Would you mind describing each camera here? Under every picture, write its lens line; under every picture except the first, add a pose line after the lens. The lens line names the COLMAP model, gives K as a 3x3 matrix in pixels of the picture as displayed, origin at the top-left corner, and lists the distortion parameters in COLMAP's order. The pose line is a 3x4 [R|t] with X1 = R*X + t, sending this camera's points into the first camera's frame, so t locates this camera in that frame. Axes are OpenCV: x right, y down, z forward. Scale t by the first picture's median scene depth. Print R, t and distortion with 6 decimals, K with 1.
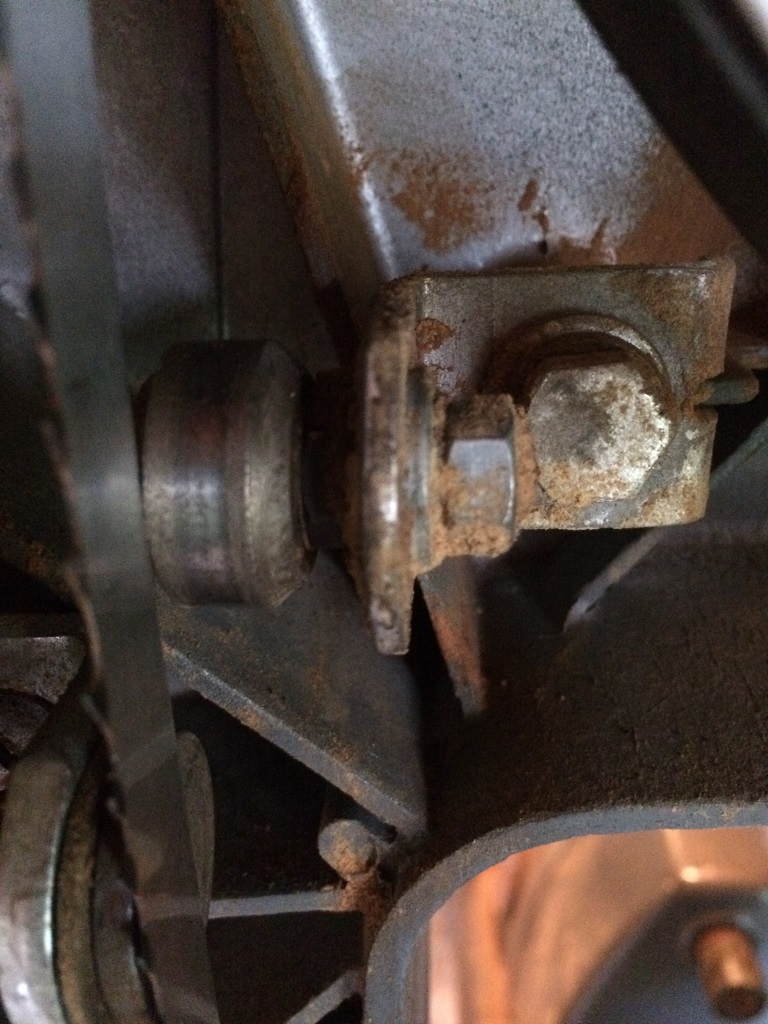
lens RADIAL K [[970.7, 0, 390.6], [0, 970.7, 514.2], [0, 0, 1]] dist [-0.002265, 0.000000]
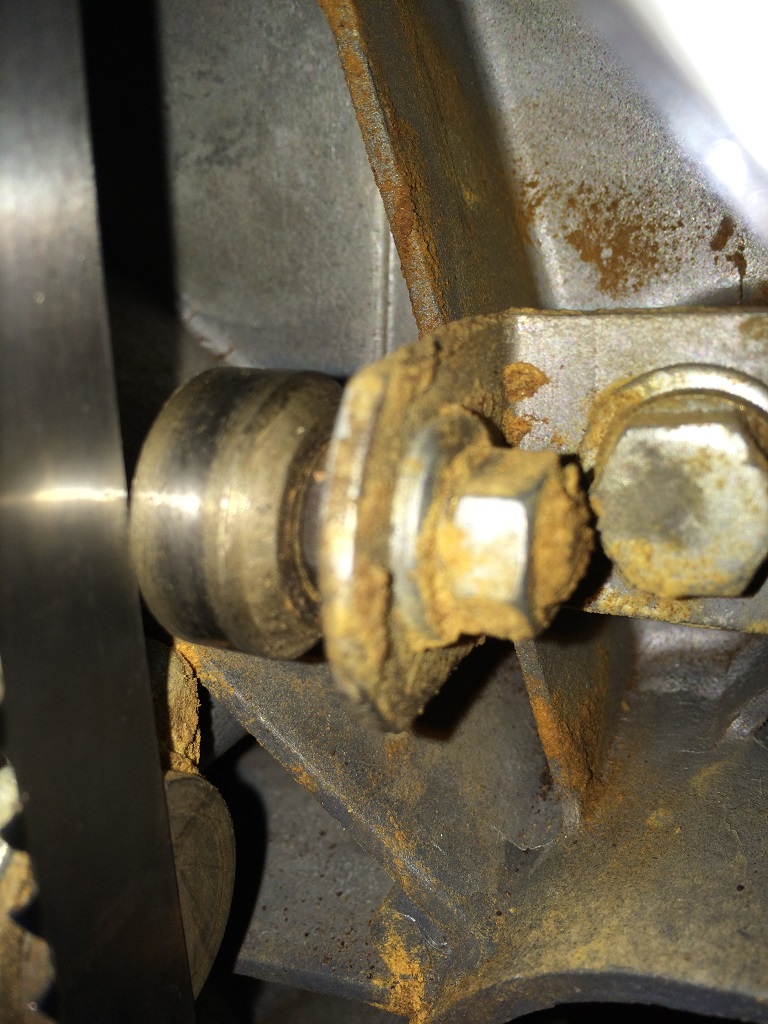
lens RADIAL K [[970.7, 0, 382.5], [0, 970.7, 504.6], [0, 0, 1]] dist [-0.002265, 0.000000]
pose [[0.927257, 0.100788, -0.360606, 0.198686], [-0.124401, 0.991308, -0.042817, -0.015507], [0.353156, 0.084562, 0.931735, 0.113368]]
